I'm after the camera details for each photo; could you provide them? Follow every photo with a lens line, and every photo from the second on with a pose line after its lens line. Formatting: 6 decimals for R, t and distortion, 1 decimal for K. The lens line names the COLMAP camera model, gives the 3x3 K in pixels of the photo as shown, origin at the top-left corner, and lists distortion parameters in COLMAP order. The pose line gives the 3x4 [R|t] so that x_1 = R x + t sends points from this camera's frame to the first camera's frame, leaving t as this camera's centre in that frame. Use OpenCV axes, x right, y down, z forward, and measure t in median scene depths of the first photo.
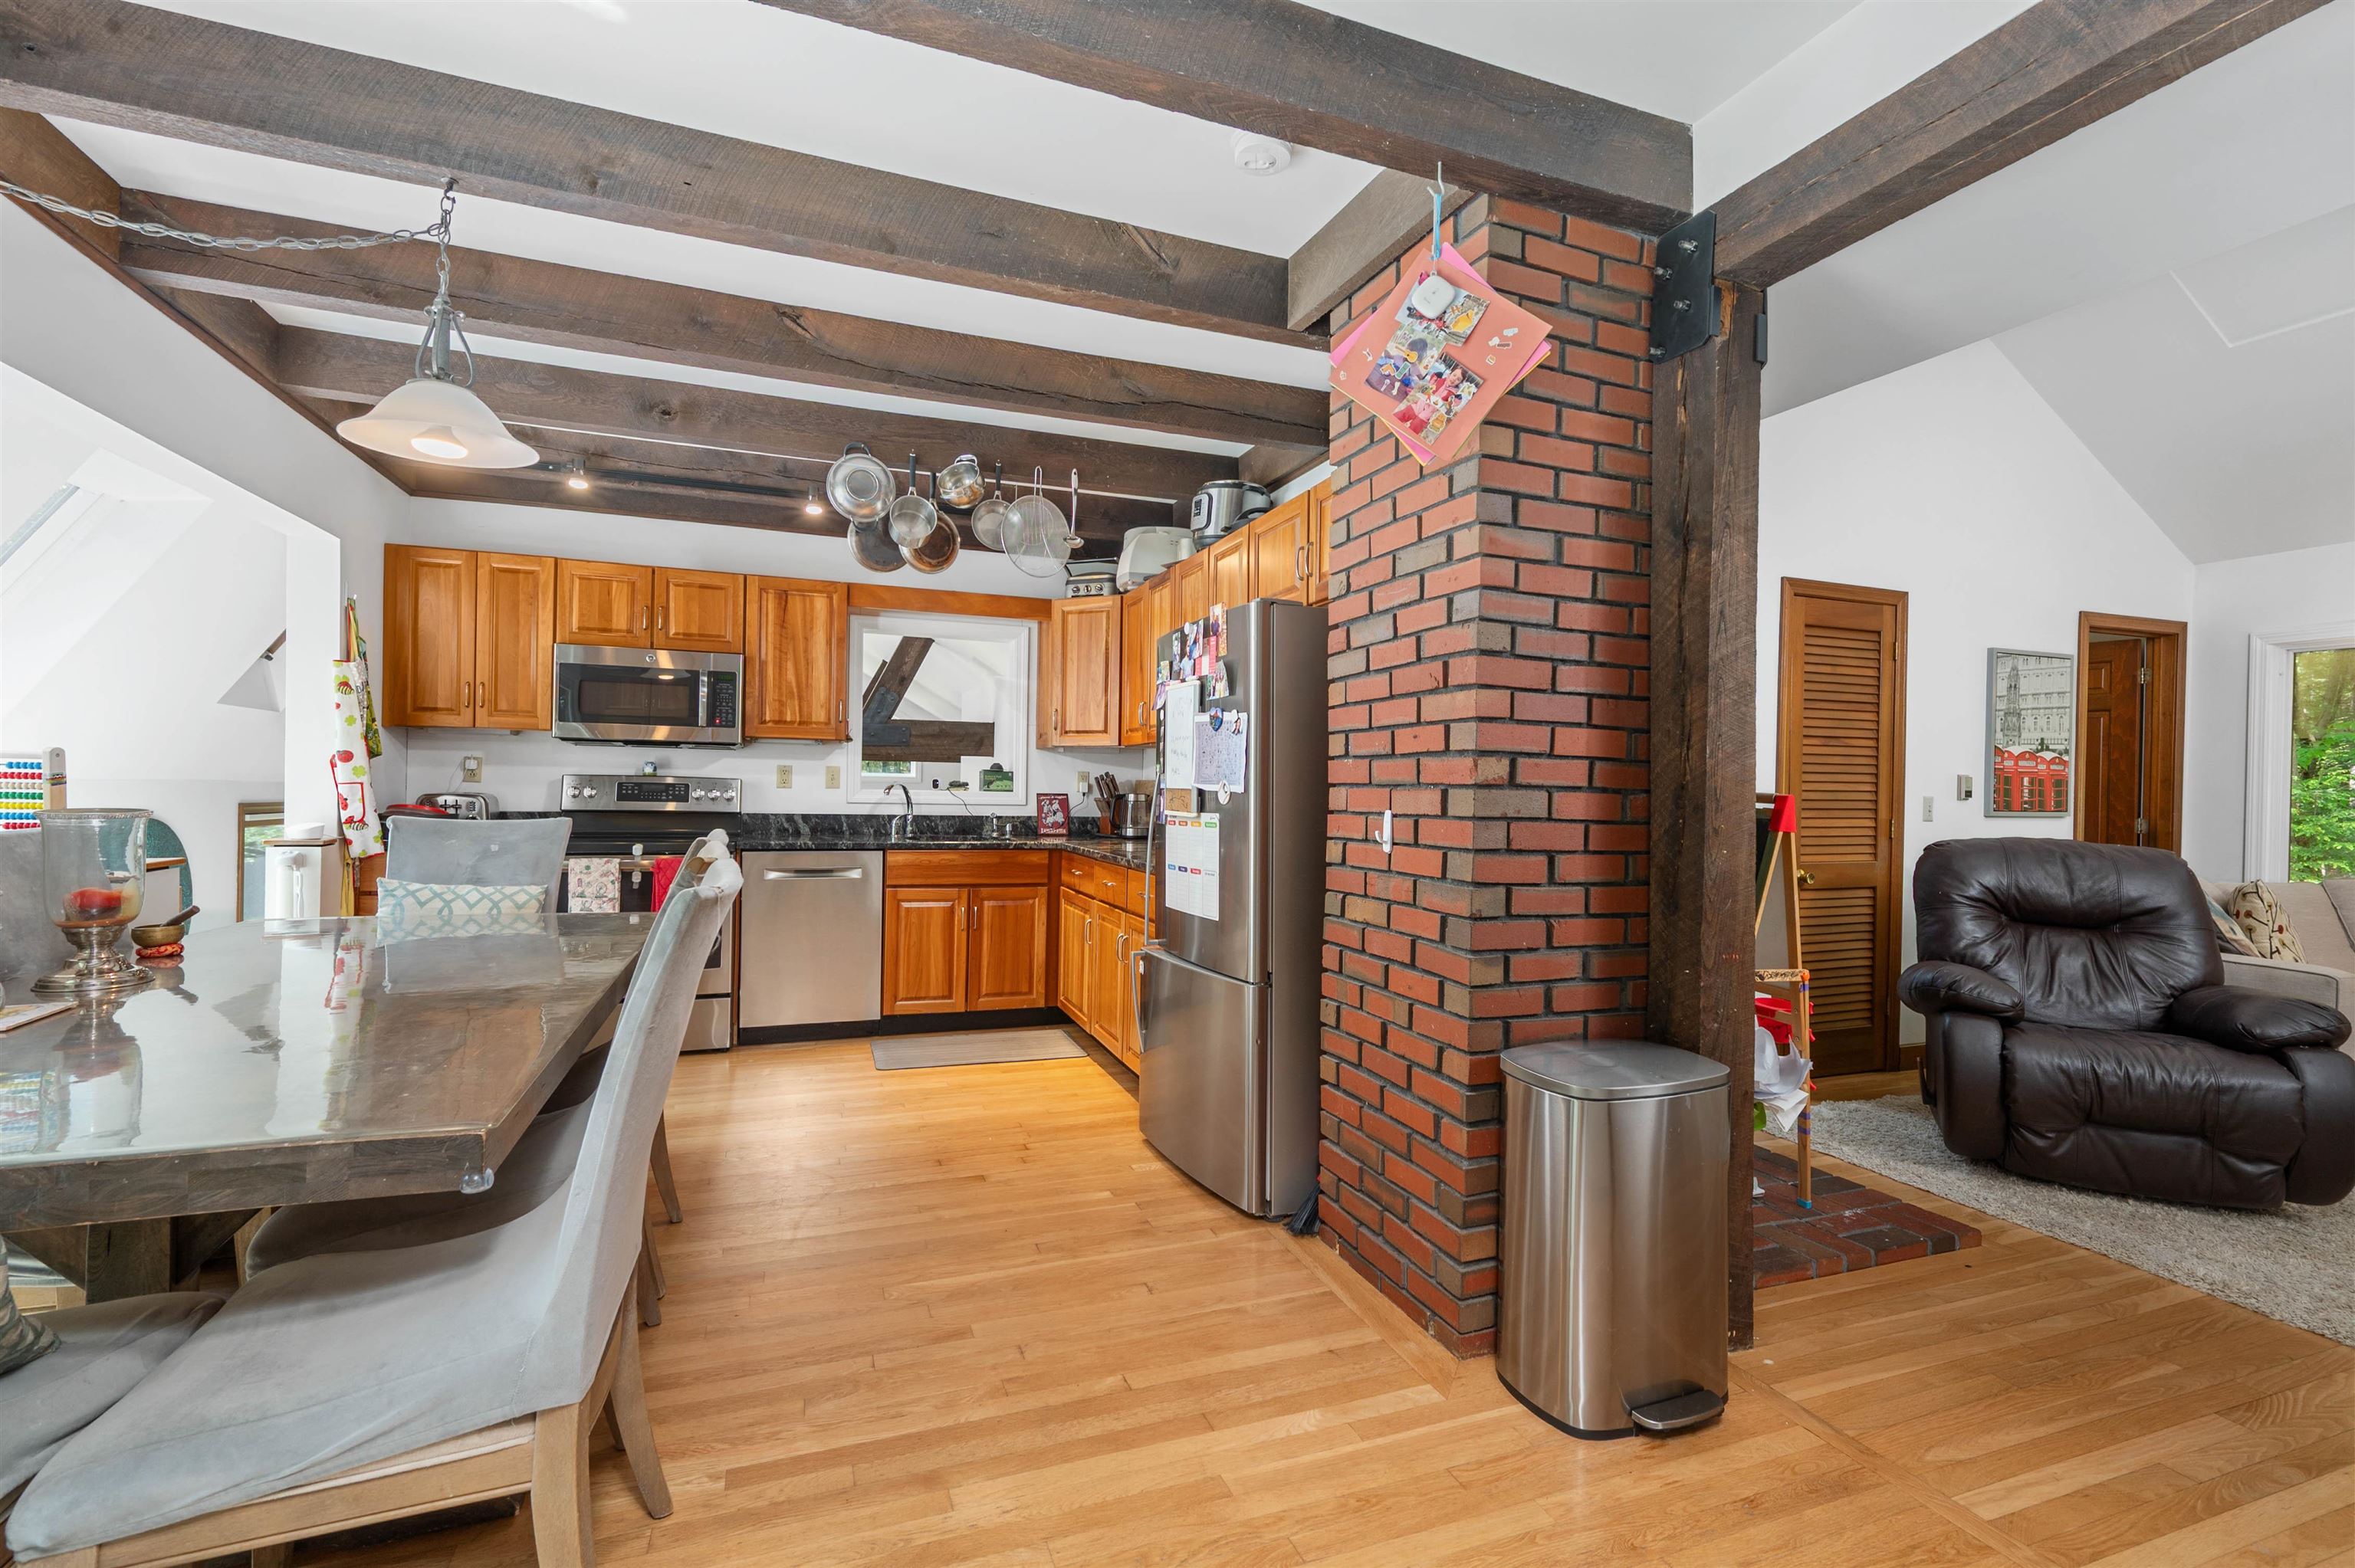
lens RADIAL K [[1045.7, 0, 1182.9], [0, 1045.7, 790.4], [0, 0, 1]] dist [0.002346, -0.000129]
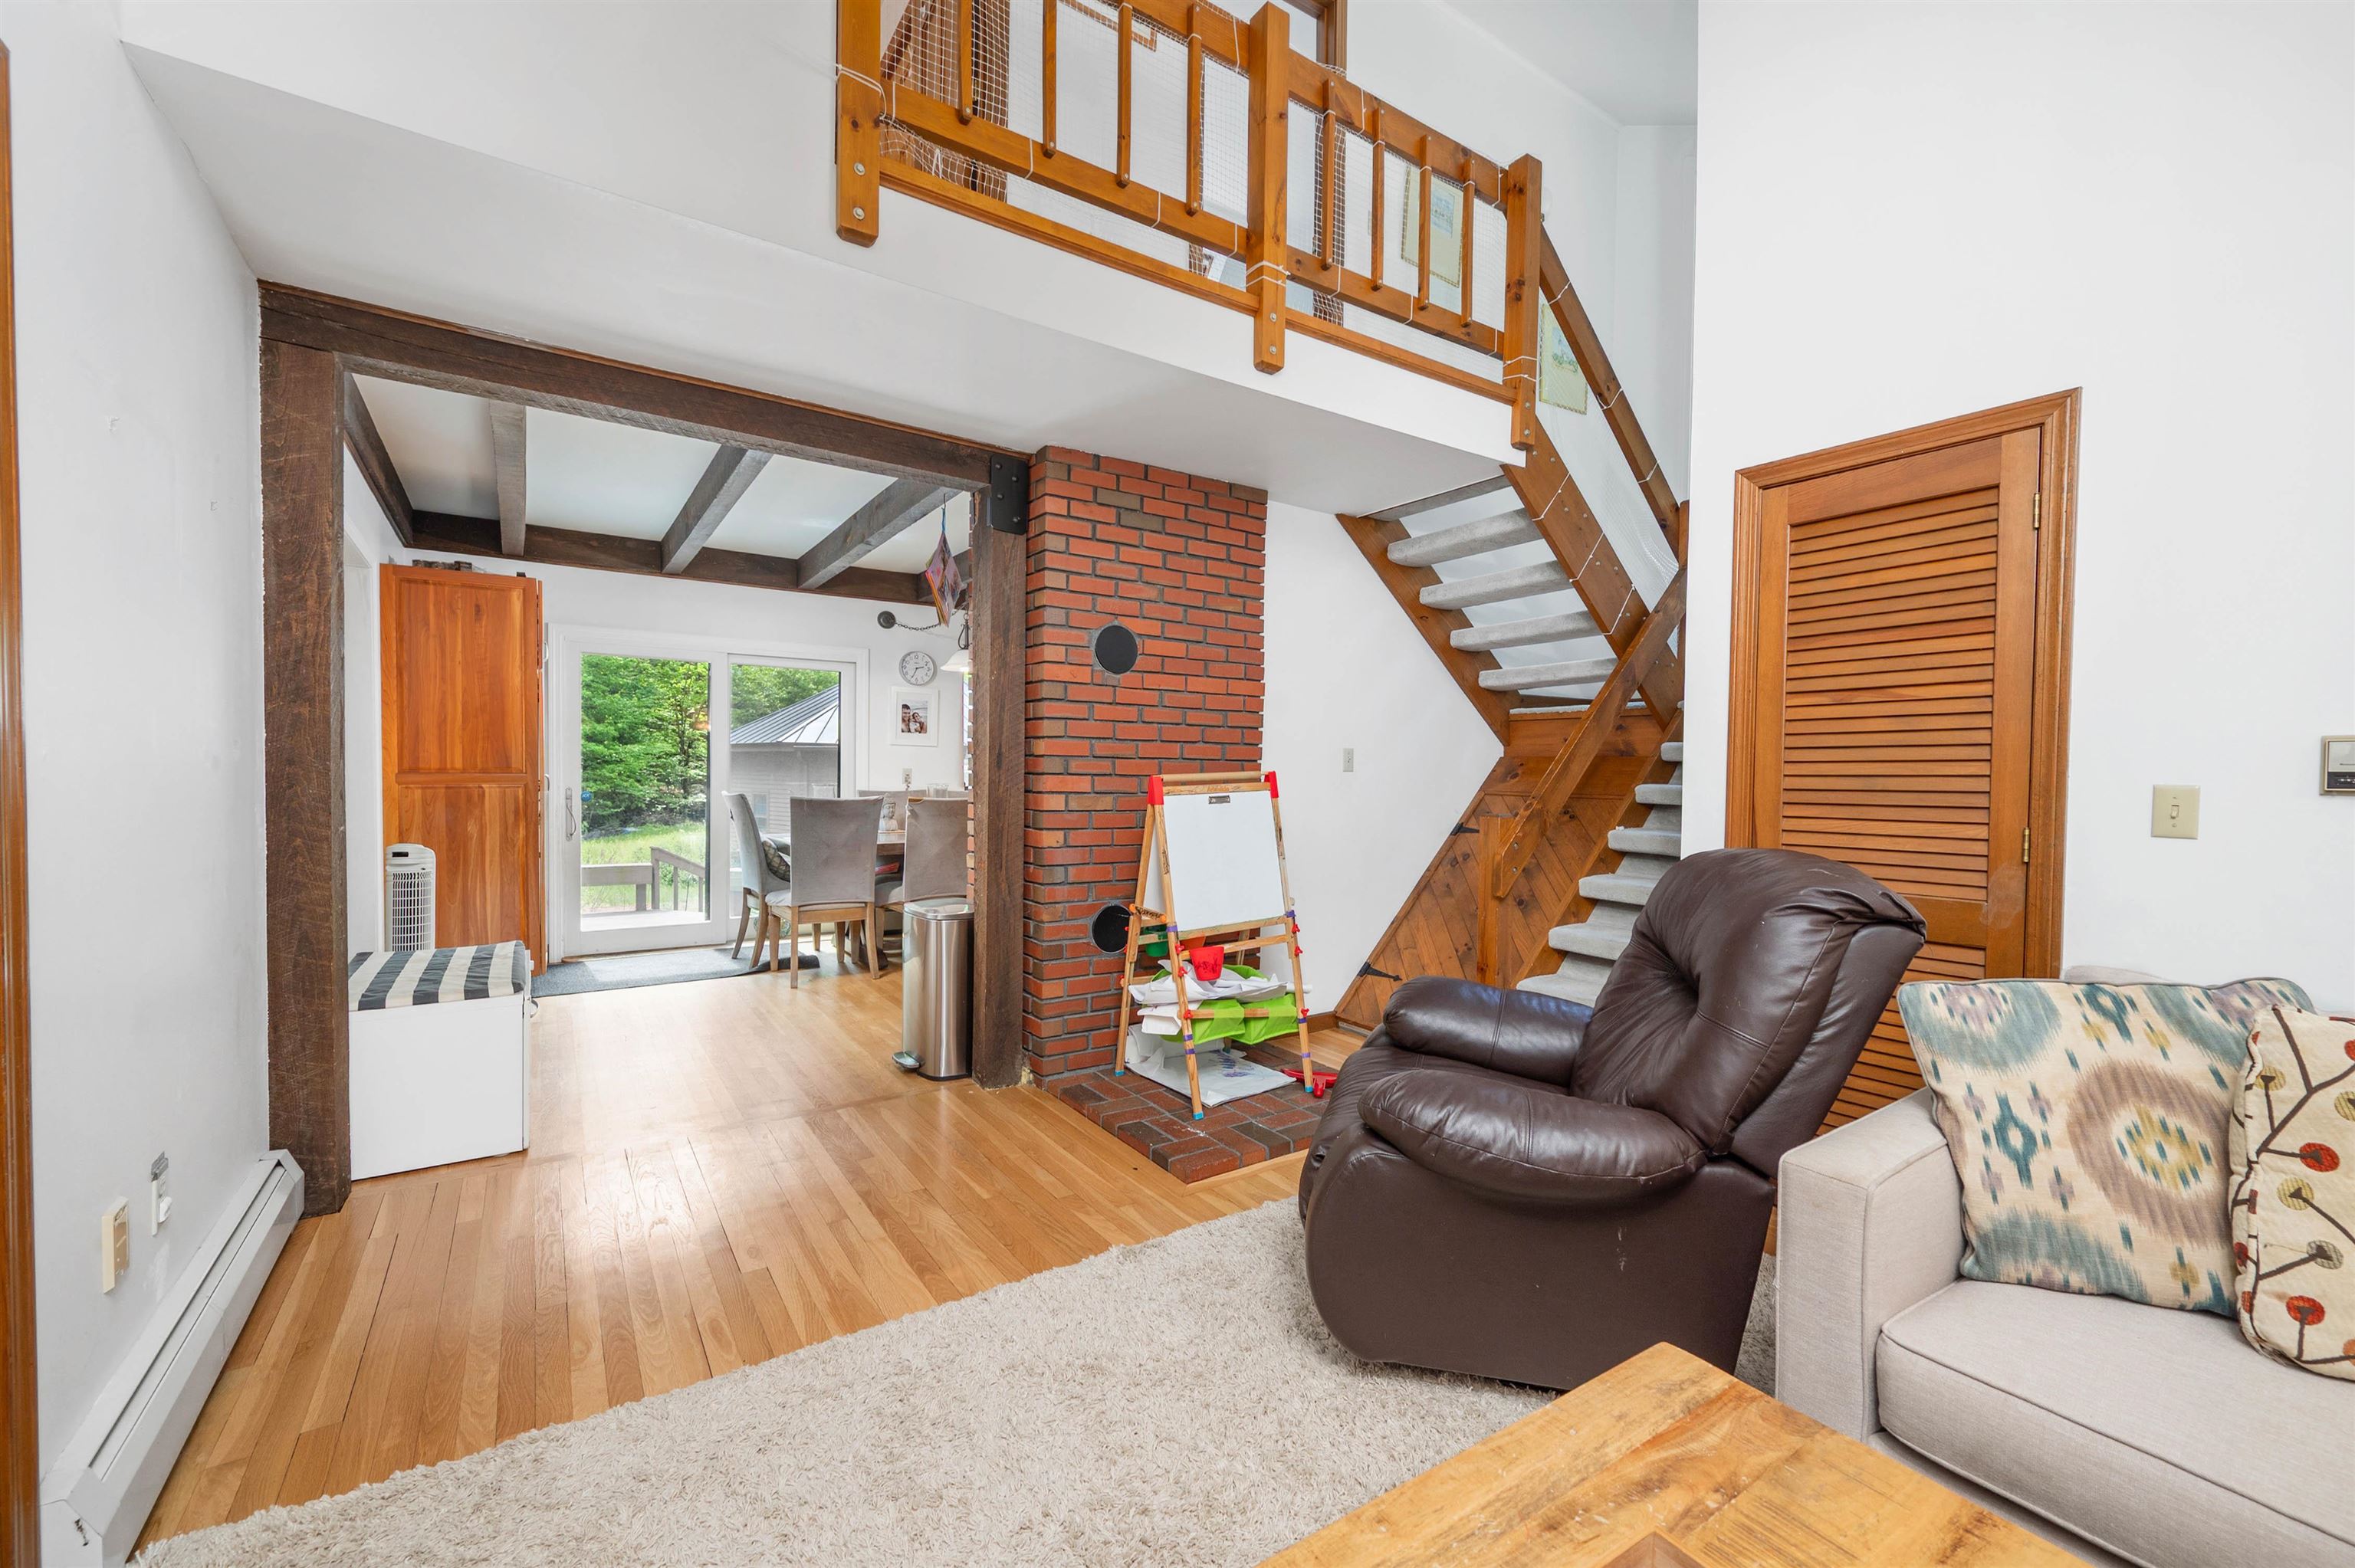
lens RADIAL K [[938.3, 0, 1162.5], [0, 938.3, 791.7], [0, 0, 1]] dist [-0.001614, 0.000079]
pose [[0.218529, 0.006453, -0.975809, 1.038183], [-0.007631, 0.999959, 0.004904, 0.010487], [0.975801, 0.006375, 0.218569, 0.457505]]
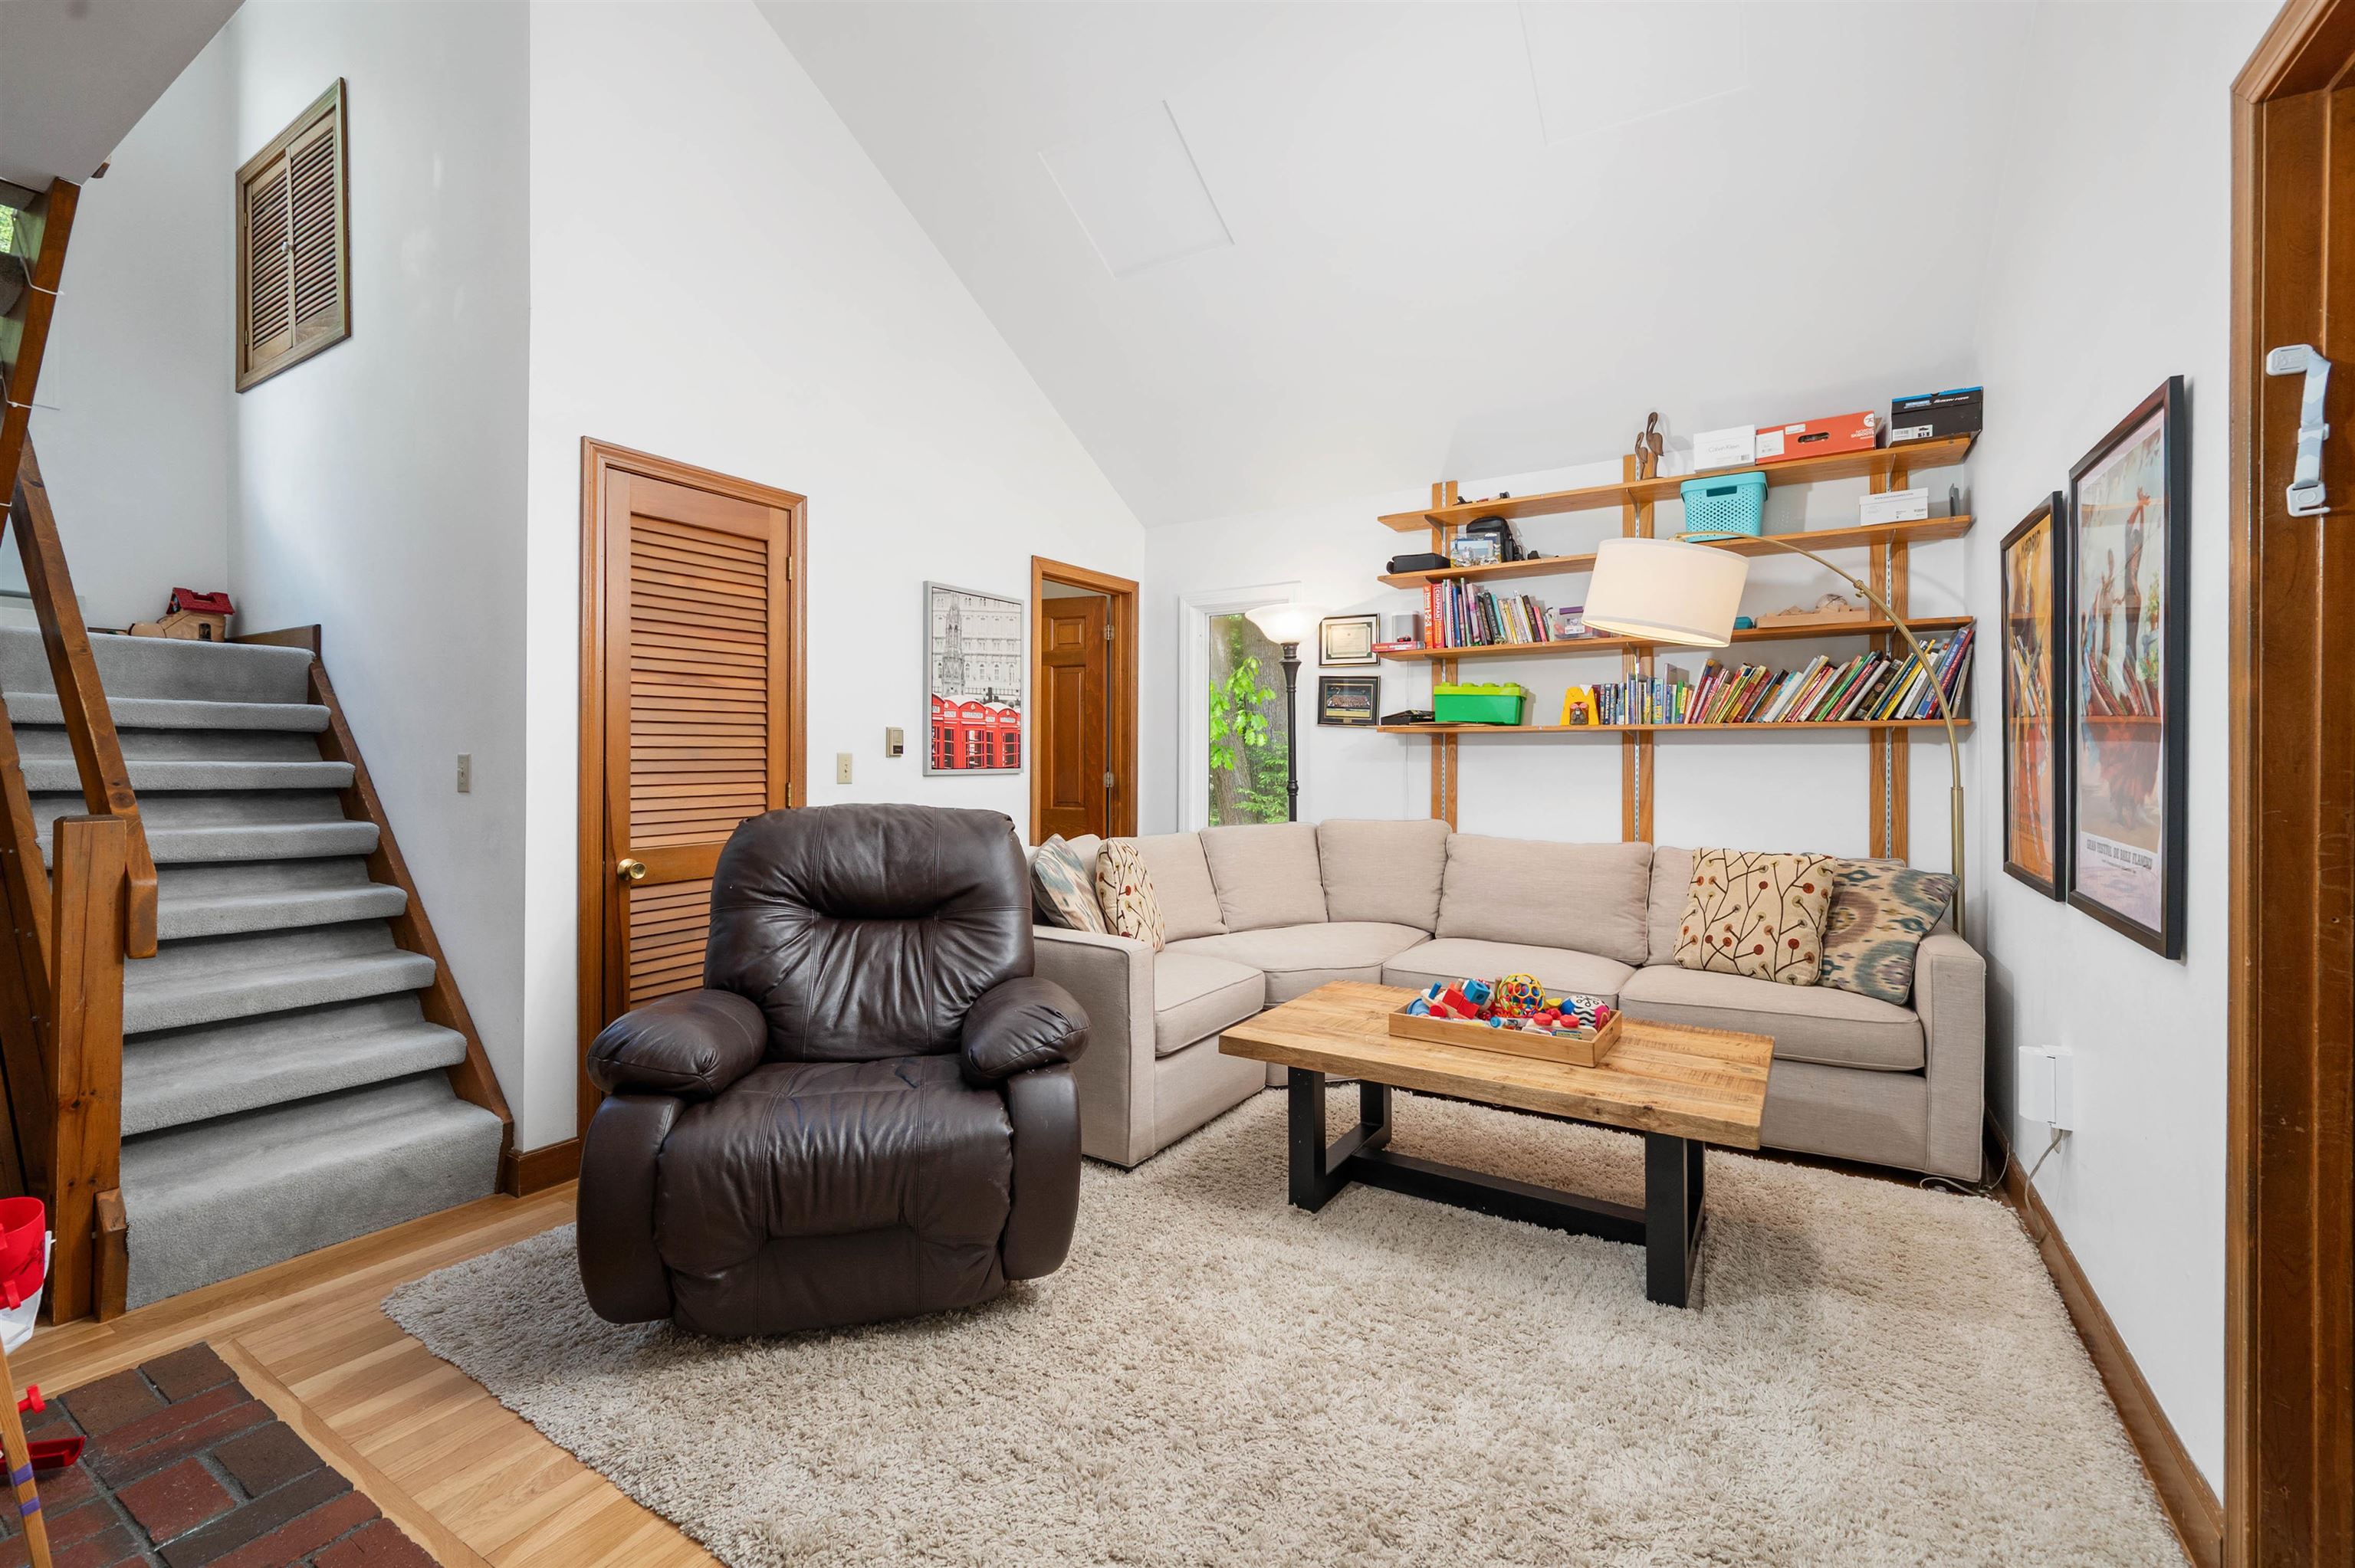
lens RADIAL K [[1015.4, 0, 1172.4], [0, 1015.4, 766.8], [0, 0, 1]] dist [0.001410, 0.000368]
pose [[0.791320, -0.021316, 0.611030, 0.436420], [0.013916, 0.999761, 0.016854, 0.006887], [-0.611244, -0.004834, 0.791428, 0.218118]]
